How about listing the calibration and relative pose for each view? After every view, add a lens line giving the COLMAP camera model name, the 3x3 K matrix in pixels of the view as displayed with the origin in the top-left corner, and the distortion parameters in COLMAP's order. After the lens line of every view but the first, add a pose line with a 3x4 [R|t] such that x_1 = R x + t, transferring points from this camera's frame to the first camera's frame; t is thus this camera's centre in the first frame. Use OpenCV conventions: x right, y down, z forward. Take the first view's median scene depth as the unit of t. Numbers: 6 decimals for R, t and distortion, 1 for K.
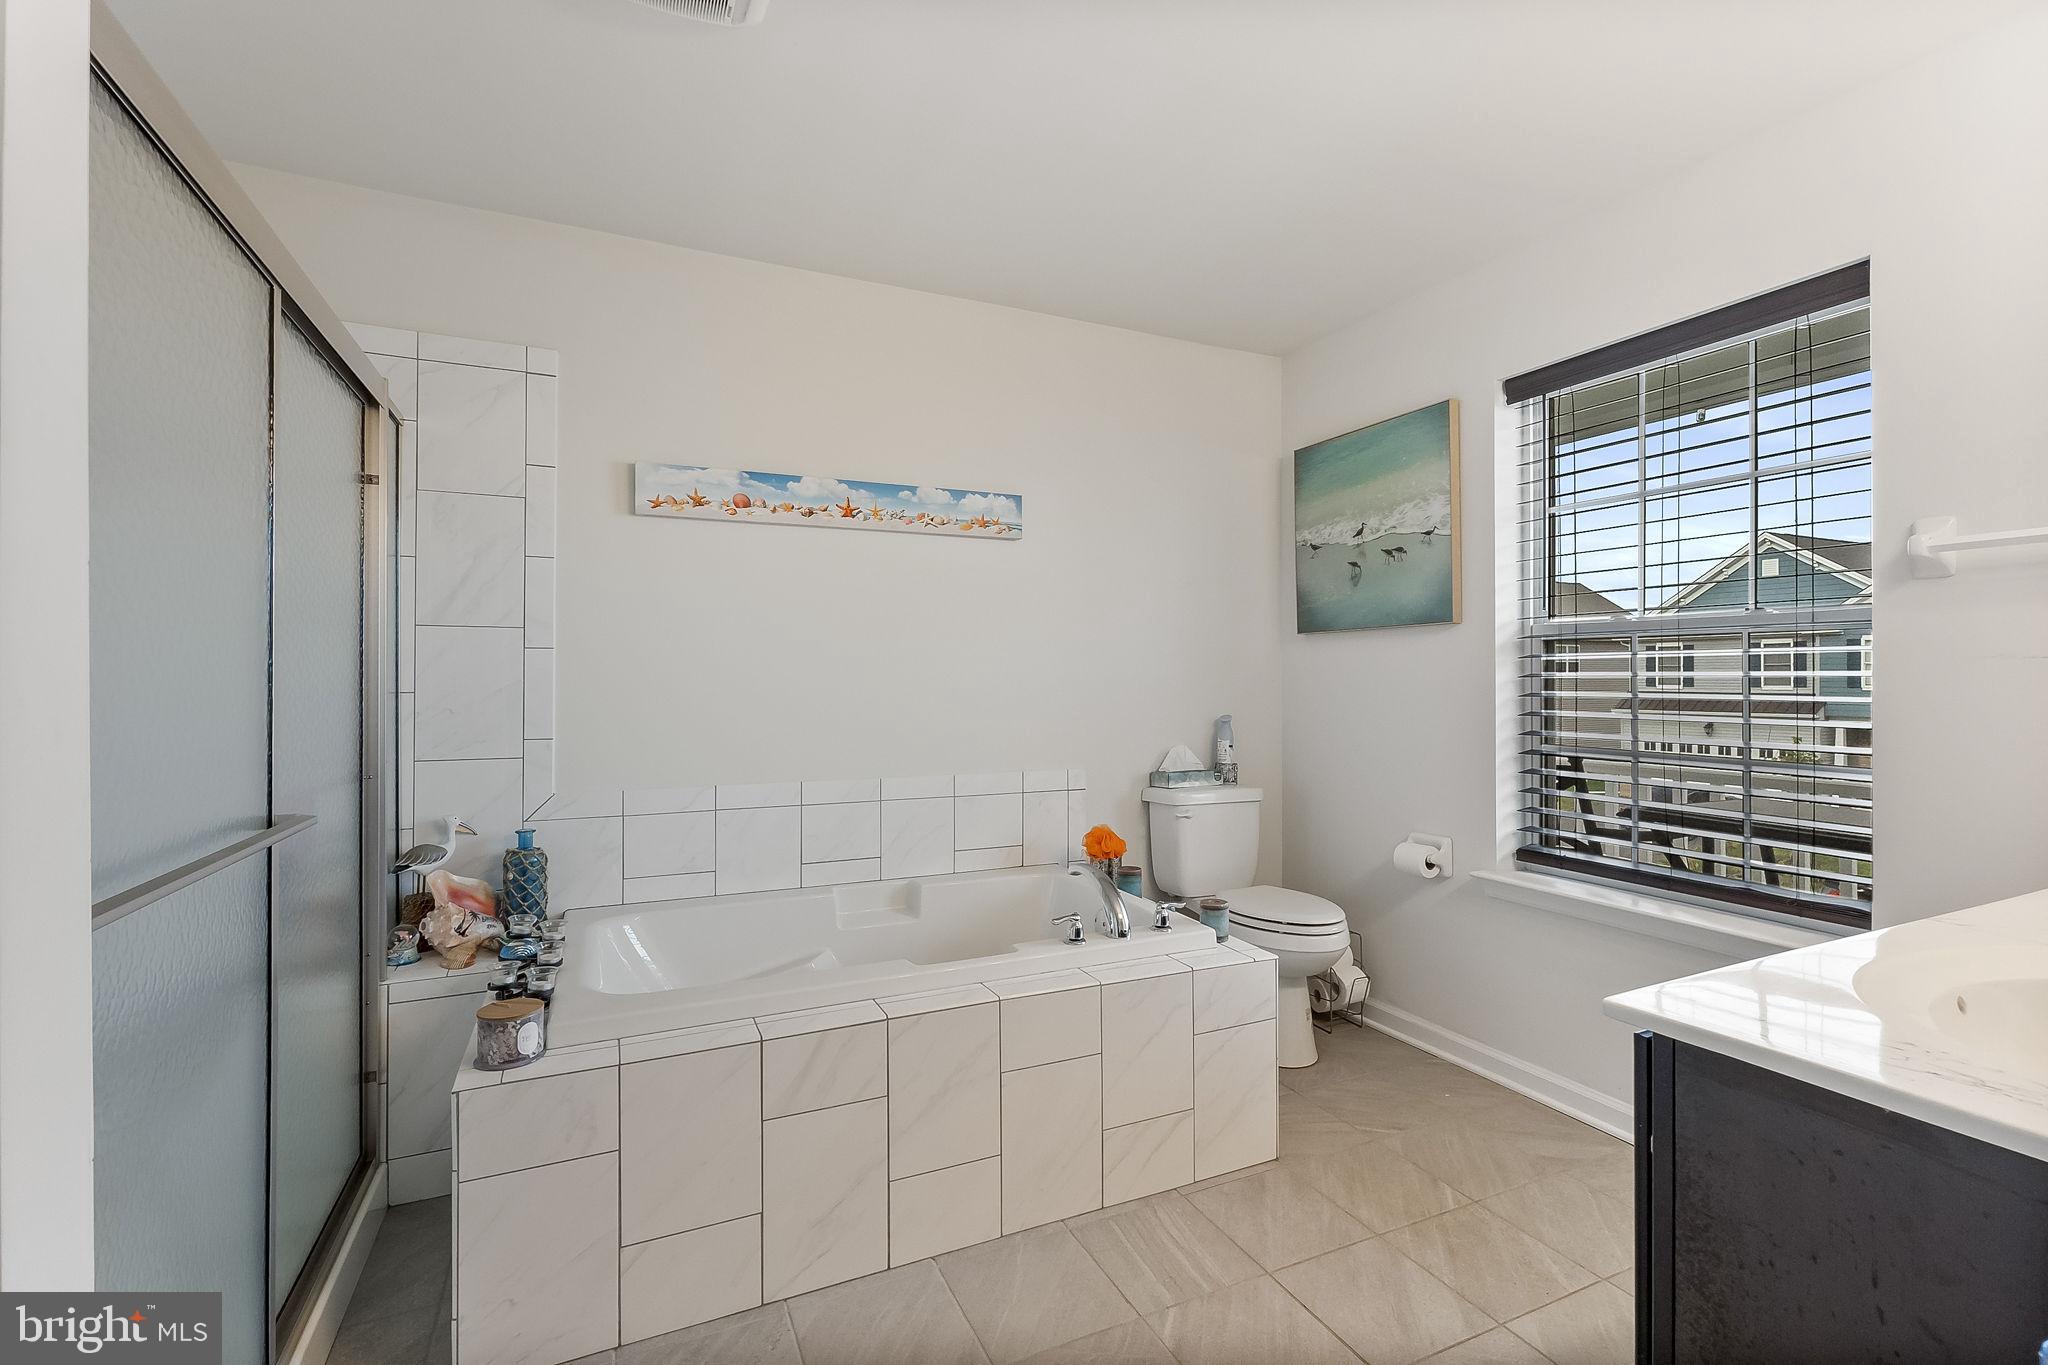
lens RADIAL K [[900.6, 0, 1026.5], [0, 900.6, 677.5], [0, 0, 1]] dist [0.002572, 0.000185]
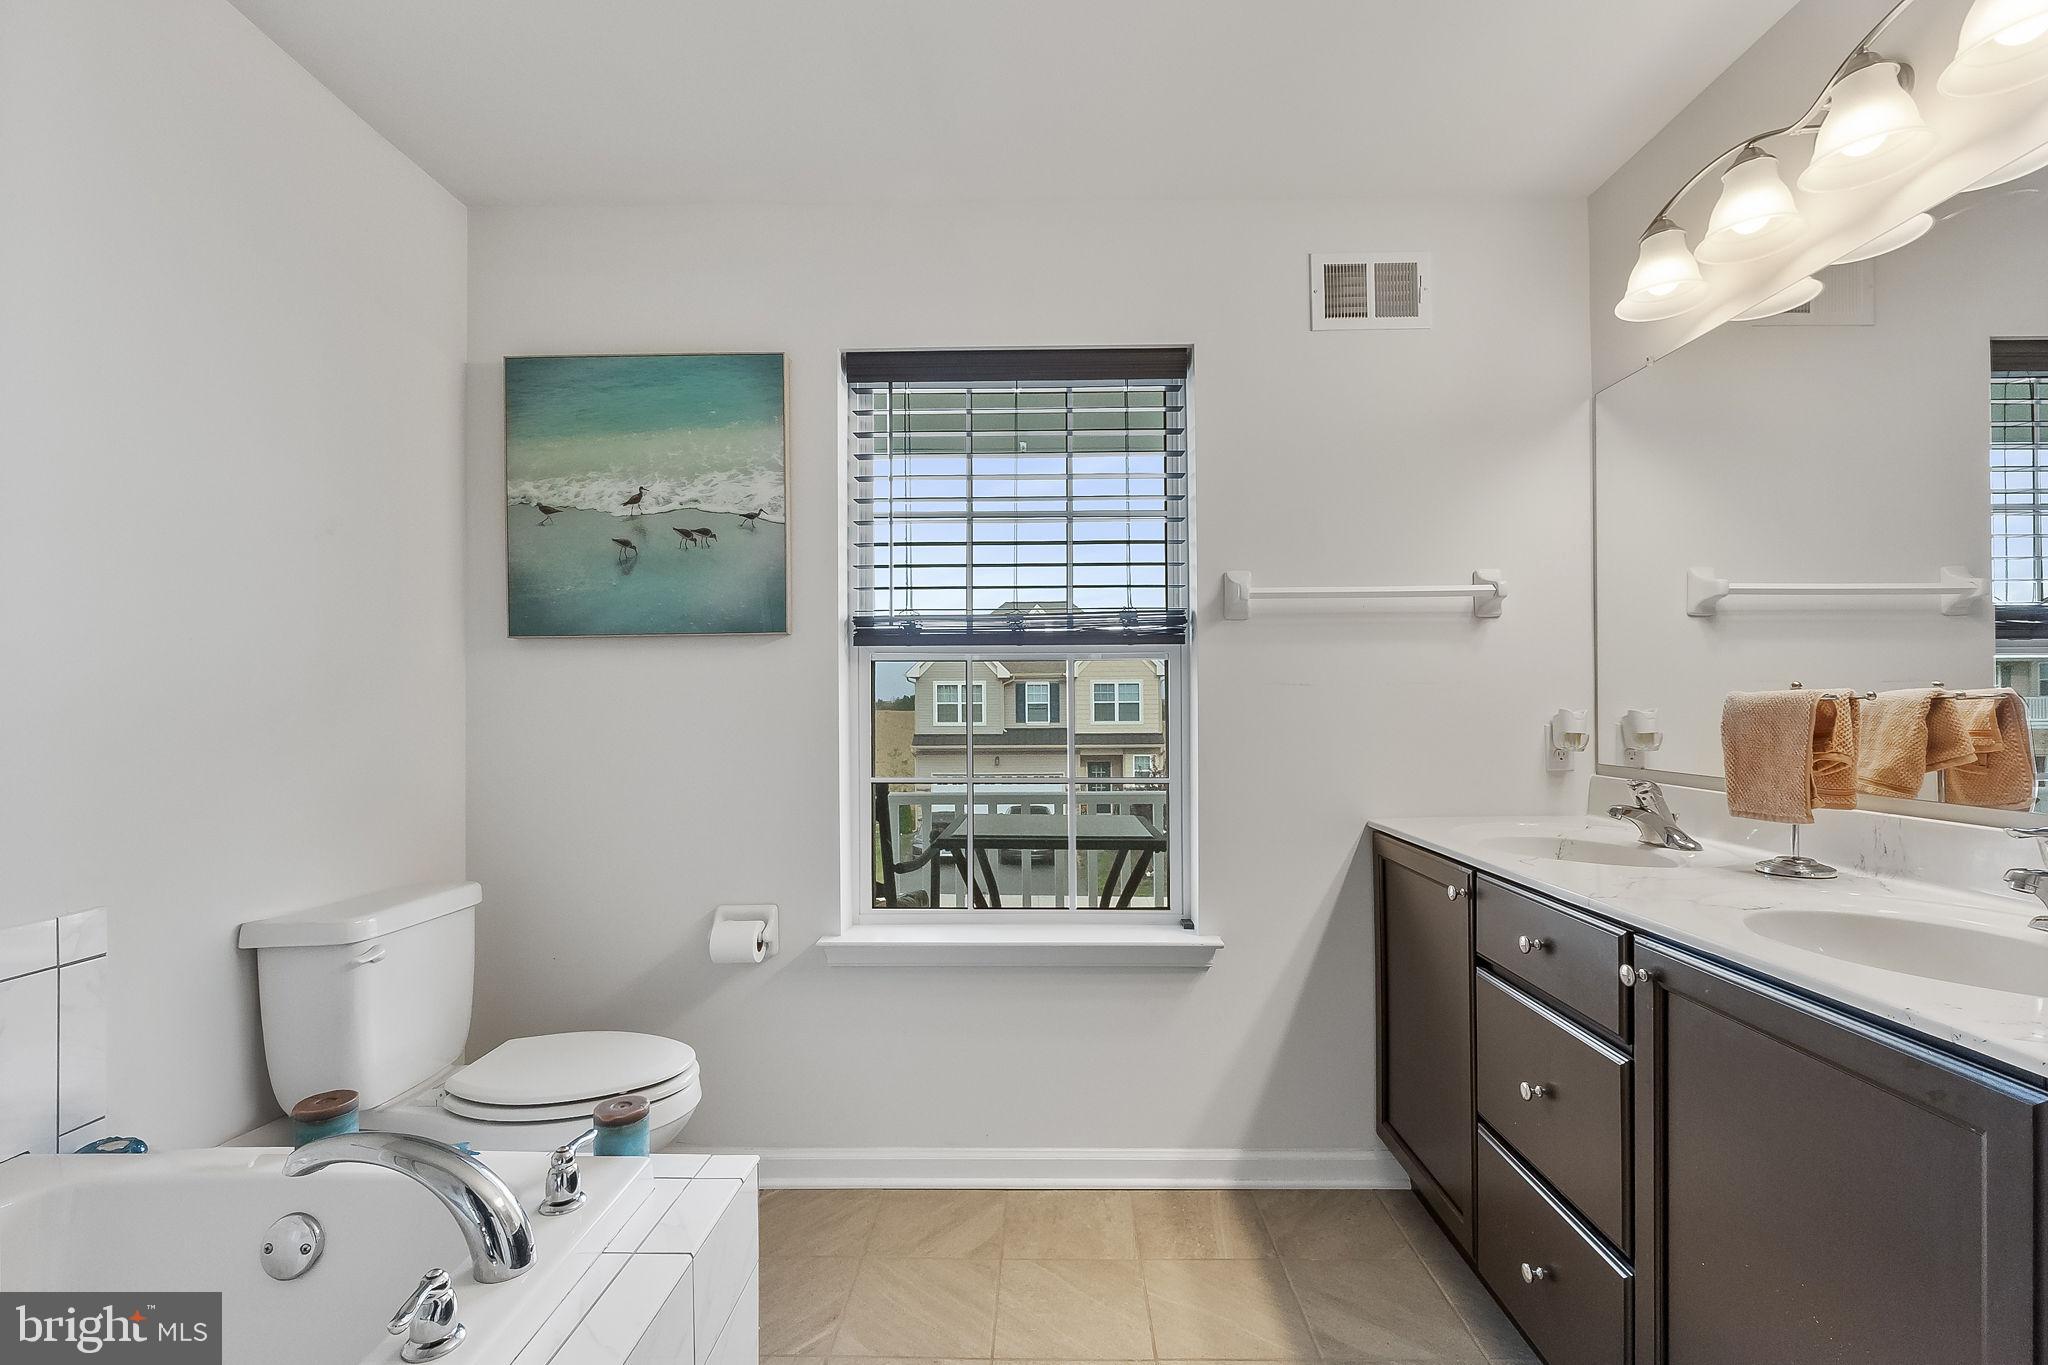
lens RADIAL K [[970.6, 0, 1028.6], [0, 970.6, 687.3], [0, 0, 1]] dist [-0.002589, -0.000079]
pose [[0.430948, 0.010424, 0.902317, -0.192581], [0.007479, 0.999858, -0.015123, 0.001622], [-0.902346, 0.013266, 0.430809, 0.399512]]
